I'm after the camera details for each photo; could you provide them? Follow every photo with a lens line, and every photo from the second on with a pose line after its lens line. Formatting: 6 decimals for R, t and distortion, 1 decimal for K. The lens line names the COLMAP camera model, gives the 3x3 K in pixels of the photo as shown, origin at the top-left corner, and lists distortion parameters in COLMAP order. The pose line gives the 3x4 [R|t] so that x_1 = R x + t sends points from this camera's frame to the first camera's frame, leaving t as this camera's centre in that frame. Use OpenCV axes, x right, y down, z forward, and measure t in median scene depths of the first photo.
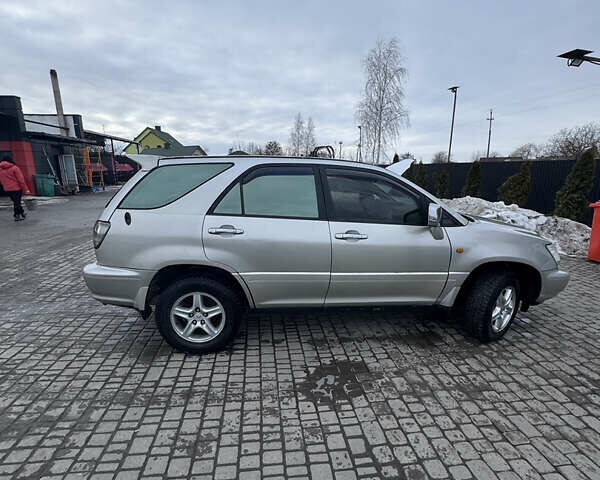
lens RADIAL K [[327.7, 0, 300.0], [0, 327.7, 240.0], [0, 0, 1]] dist [-0.003956, 0.000784]
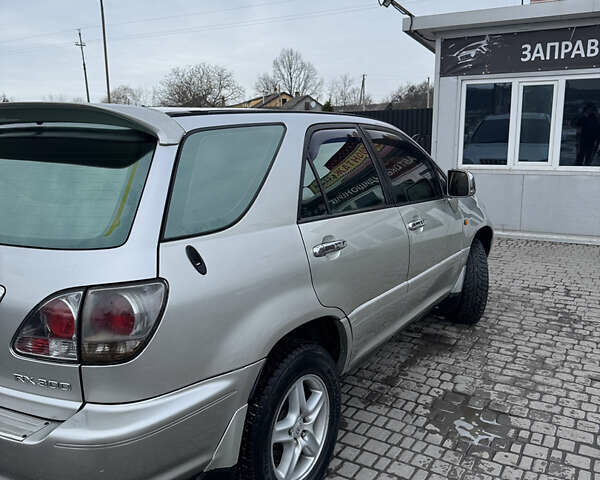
lens RADIAL K [[569.8, 0, 323.6], [0, 569.8, 238.4], [0, 0, 1]] dist [0.103467, -0.168491]
pose [[0.592882, -0.173987, 0.786269, -0.993297], [0.191870, 0.978782, 0.071908, -0.113280], [-0.782098, 0.108229, 0.613685, 0.424983]]
